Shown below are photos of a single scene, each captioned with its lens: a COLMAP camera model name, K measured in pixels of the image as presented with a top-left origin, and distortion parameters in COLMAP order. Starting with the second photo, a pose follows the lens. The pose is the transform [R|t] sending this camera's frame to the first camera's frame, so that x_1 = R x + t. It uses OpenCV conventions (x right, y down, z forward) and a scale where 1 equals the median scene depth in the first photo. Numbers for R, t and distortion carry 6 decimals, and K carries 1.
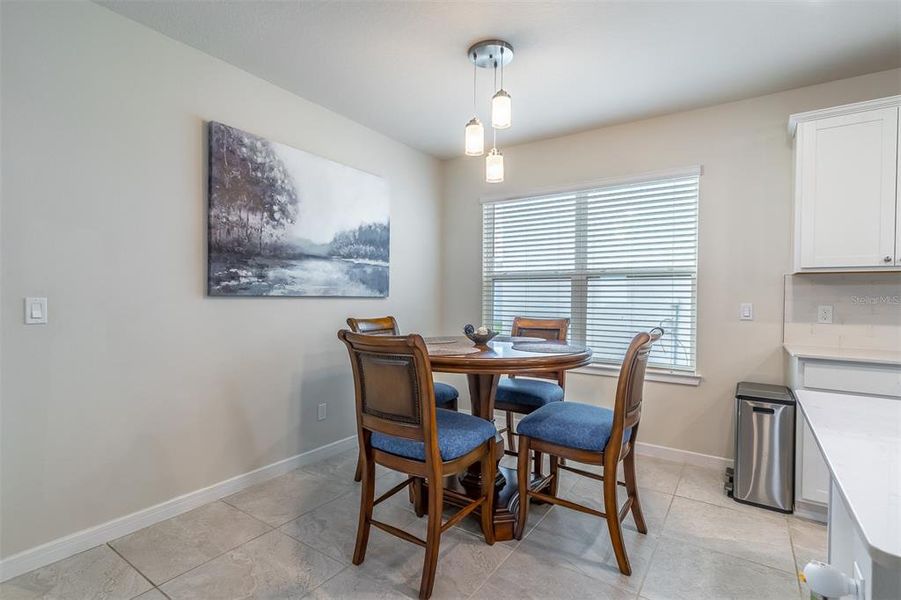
lens RADIAL K [[430.7, 0, 448.2], [0, 430.7, 301.8], [0, 0, 1]] dist [0.000971, 0.001116]
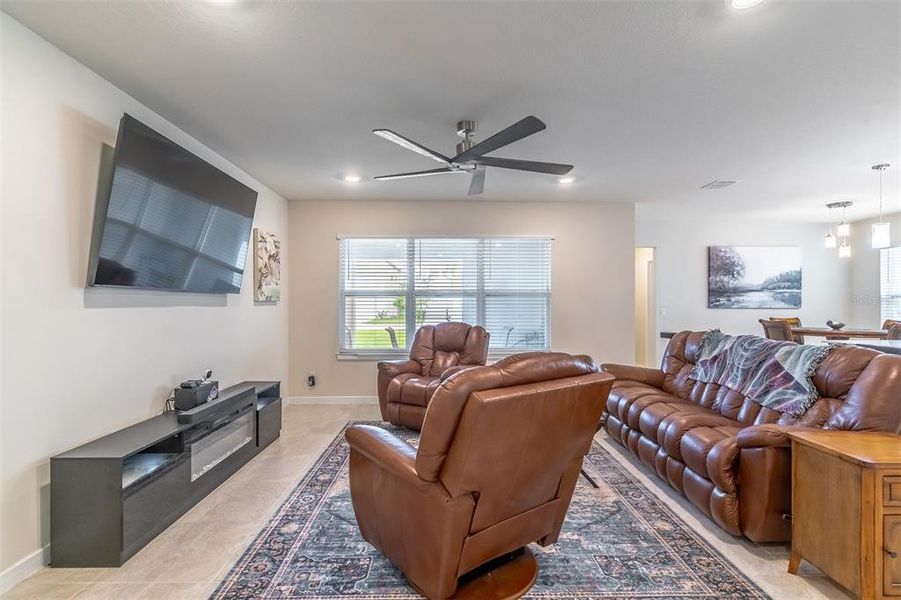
lens RADIAL K [[430.7, 0, 448.2], [0, 430.7, 301.8], [0, 0, 1]] dist [0.000971, 0.001116]
pose [[0.580561, -0.010781, -0.814146, 0.662357], [-0.005825, 0.999832, -0.017393, 0.003683], [0.814196, 0.014840, 0.580400, -1.789819]]
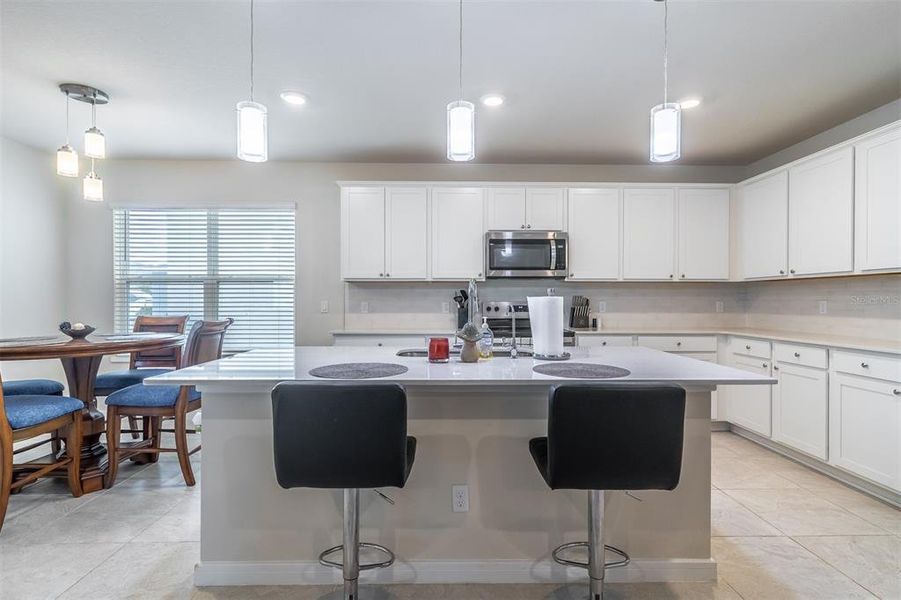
lens RADIAL K [[439.1, 0, 450.5], [0, 439.1, 300.0], [0, 0, 1]] dist [0.000219, 0.000400]
pose [[0.811040, -0.008830, 0.584925, 0.174501], [0.014639, 0.999879, -0.005205, 0.013903], [-0.584808, 0.012784, 0.811071, -0.492162]]
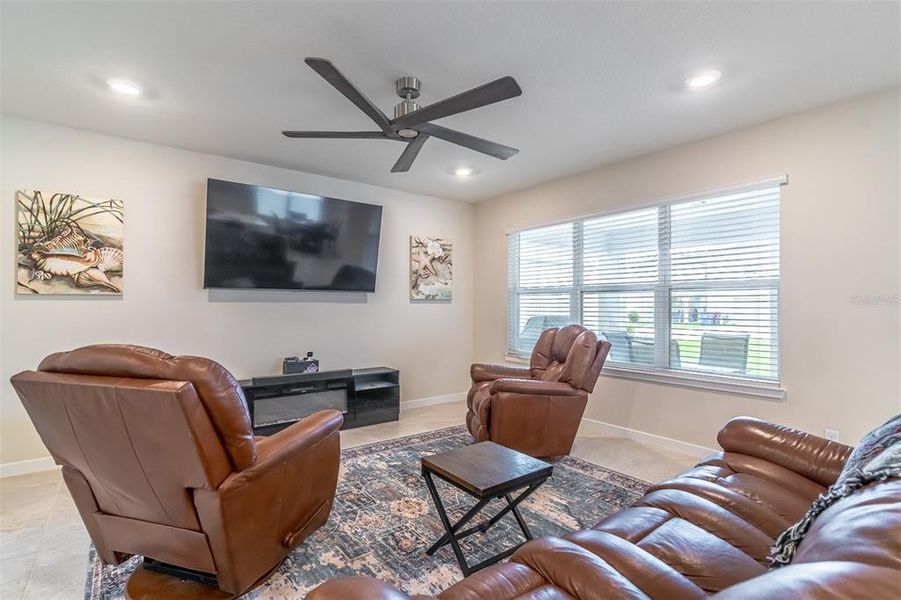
lens RADIAL K [[430.7, 0, 448.2], [0, 430.7, 301.8], [0, 0, 1]] dist [0.000971, 0.001116]
pose [[-0.313166, -0.017690, -0.949534, 0.634223], [-0.018571, 0.999749, -0.012500, 0.008129], [0.949517, 0.013719, -0.313416, -0.719653]]
